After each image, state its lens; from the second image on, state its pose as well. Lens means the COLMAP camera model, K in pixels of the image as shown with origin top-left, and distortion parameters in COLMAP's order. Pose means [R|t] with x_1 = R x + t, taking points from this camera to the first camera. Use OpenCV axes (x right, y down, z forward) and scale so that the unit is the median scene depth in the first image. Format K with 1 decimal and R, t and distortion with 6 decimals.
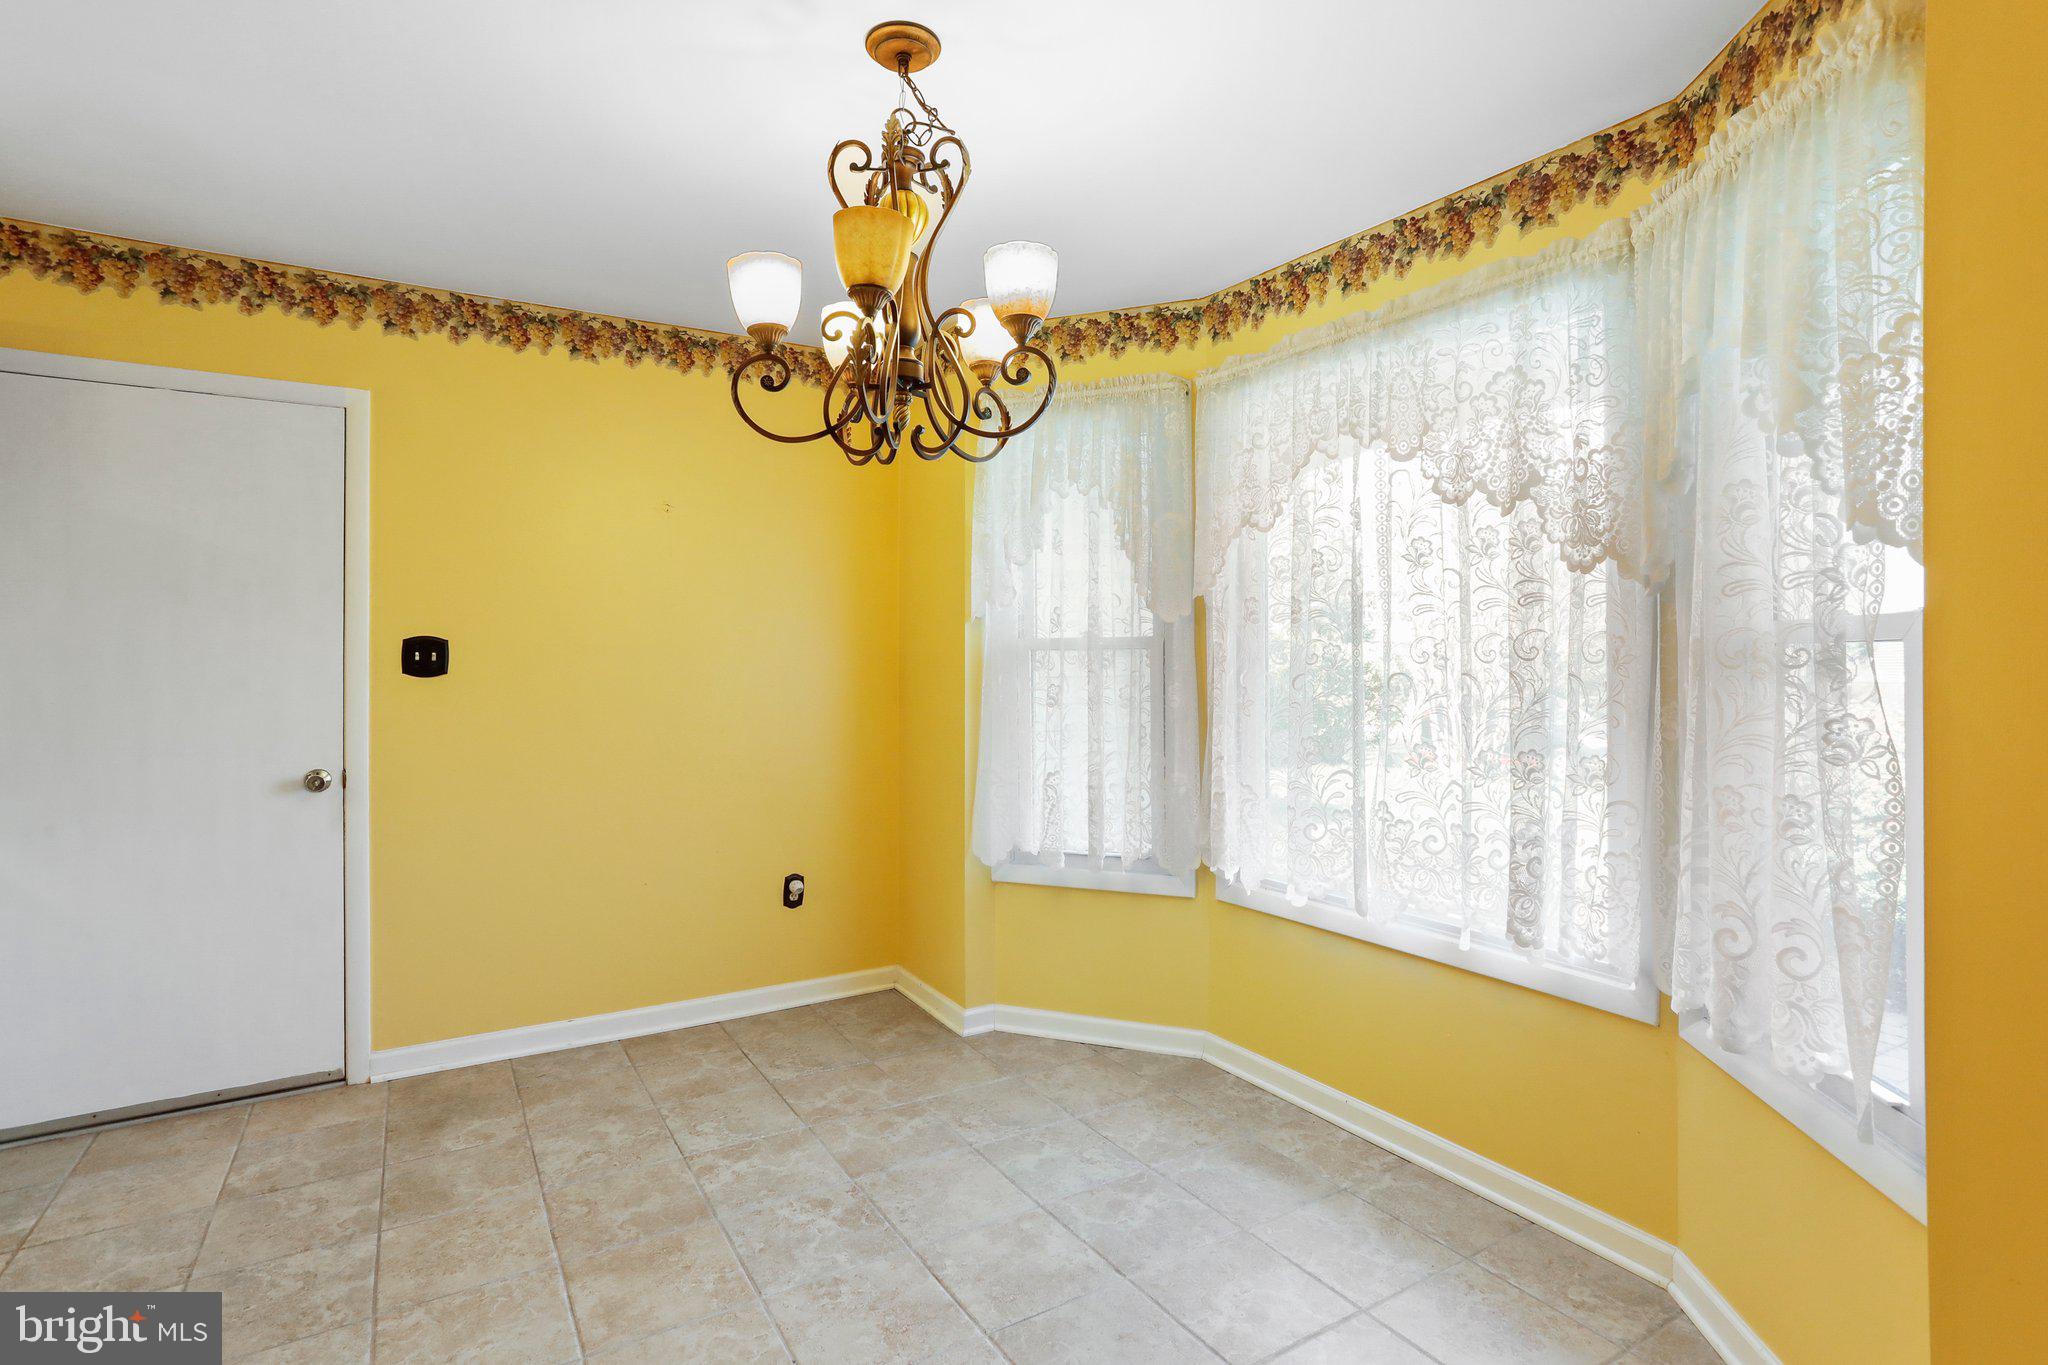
lens RADIAL K [[999.1, 0, 1019.1], [0, 999.1, 668.7], [0, 0, 1]] dist [-0.076432, 0.036033]
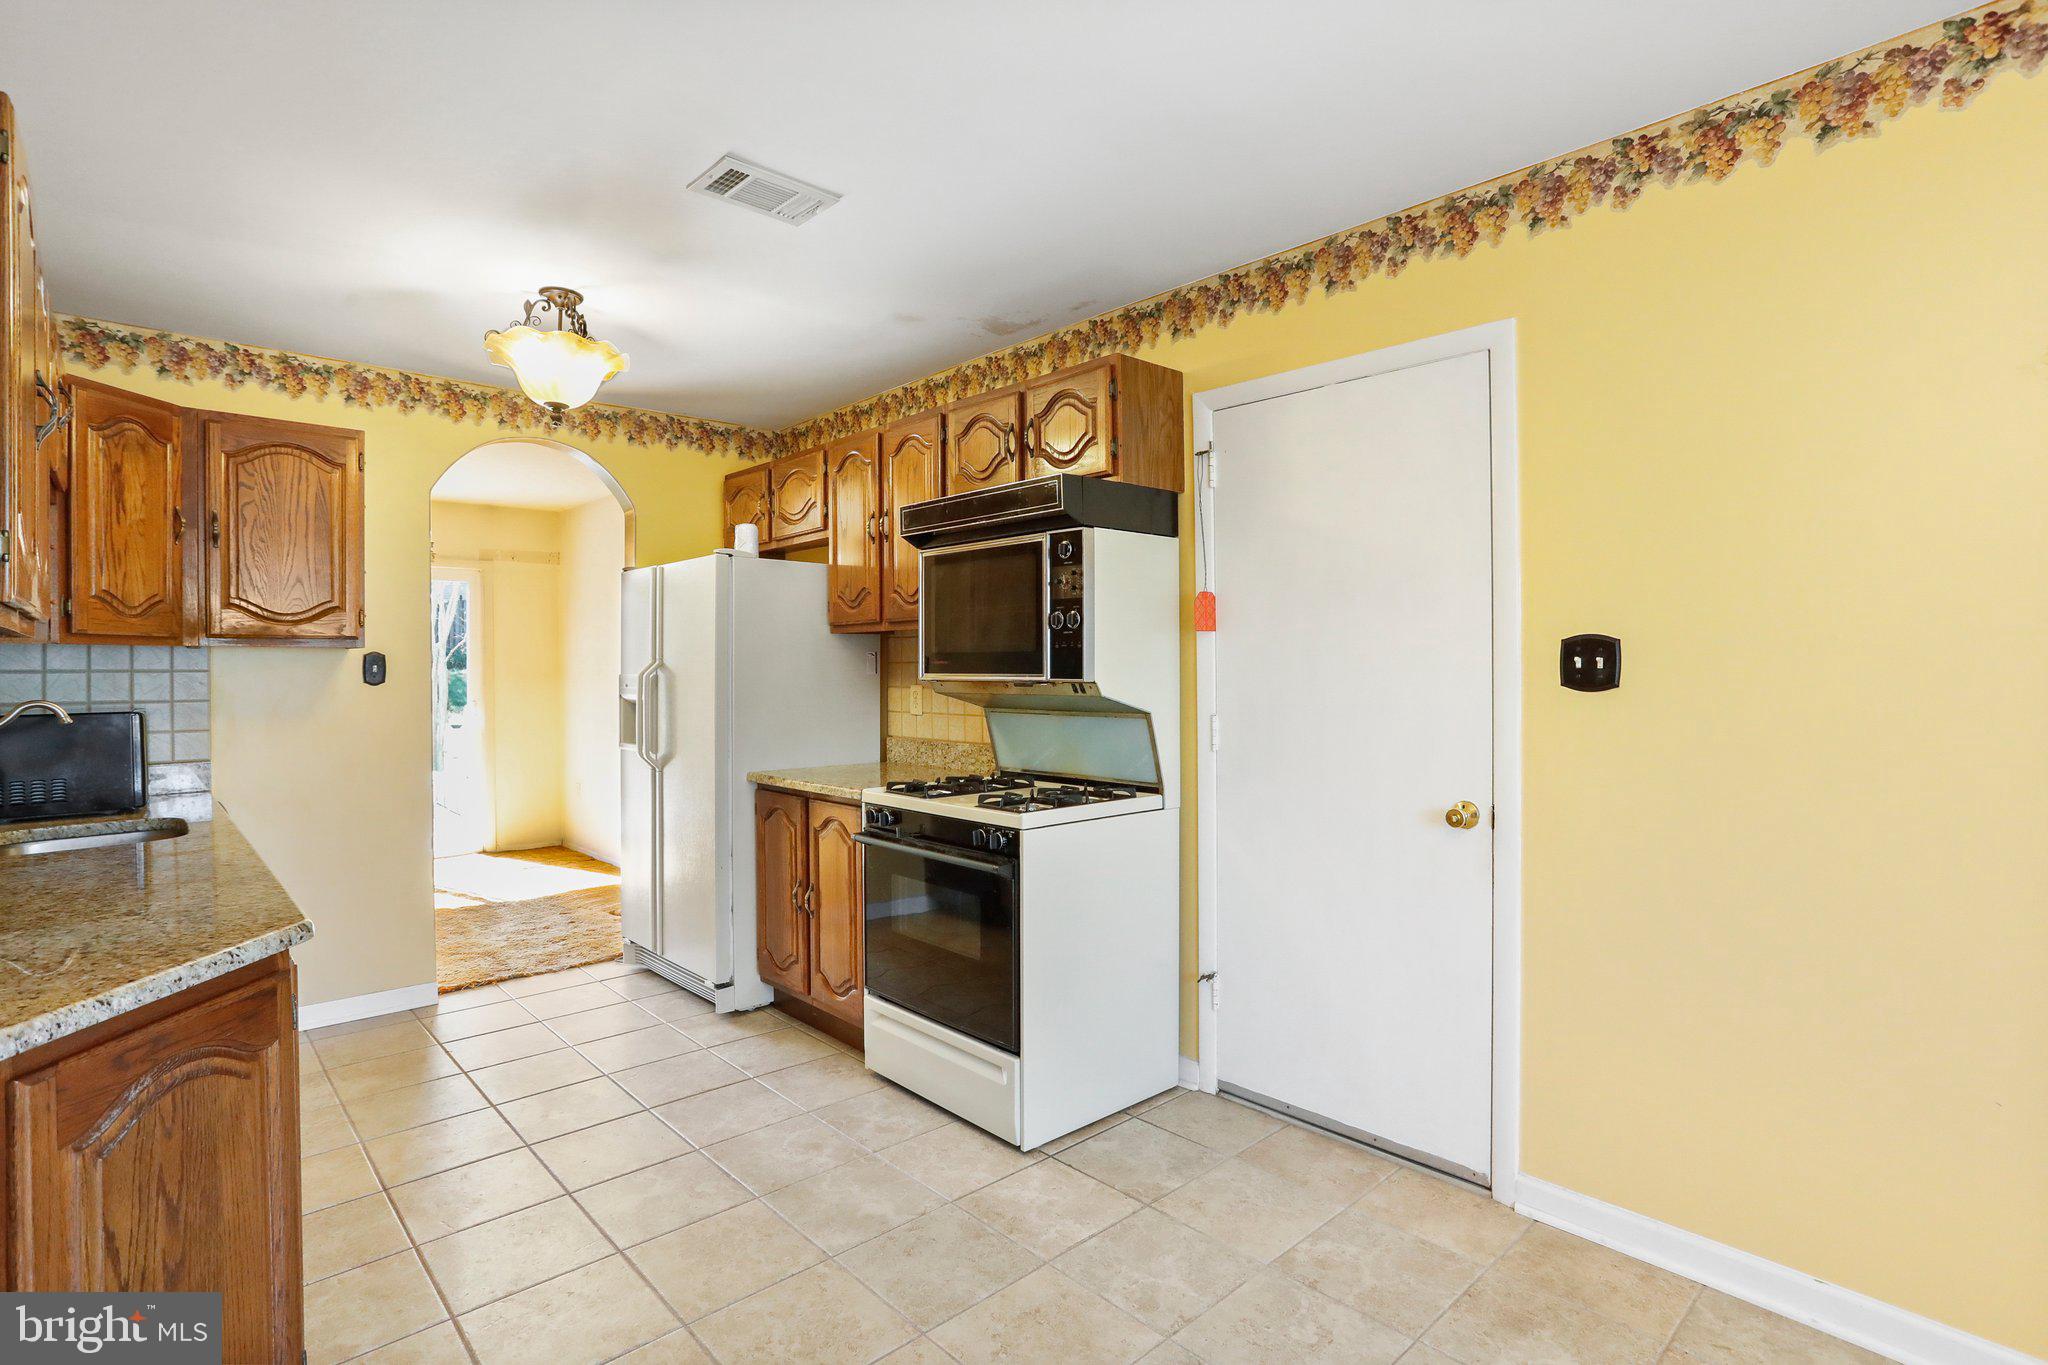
lens RADIAL K [[999.1, 0, 1019.1], [0, 999.1, 668.7], [0, 0, 1]] dist [-0.076432, 0.036033]
pose [[0.176746, 0.007817, -0.984225, 0.022406], [-0.002085, 0.999969, 0.007567, -0.013093], [0.984254, 0.000715, 0.176757, 0.477009]]
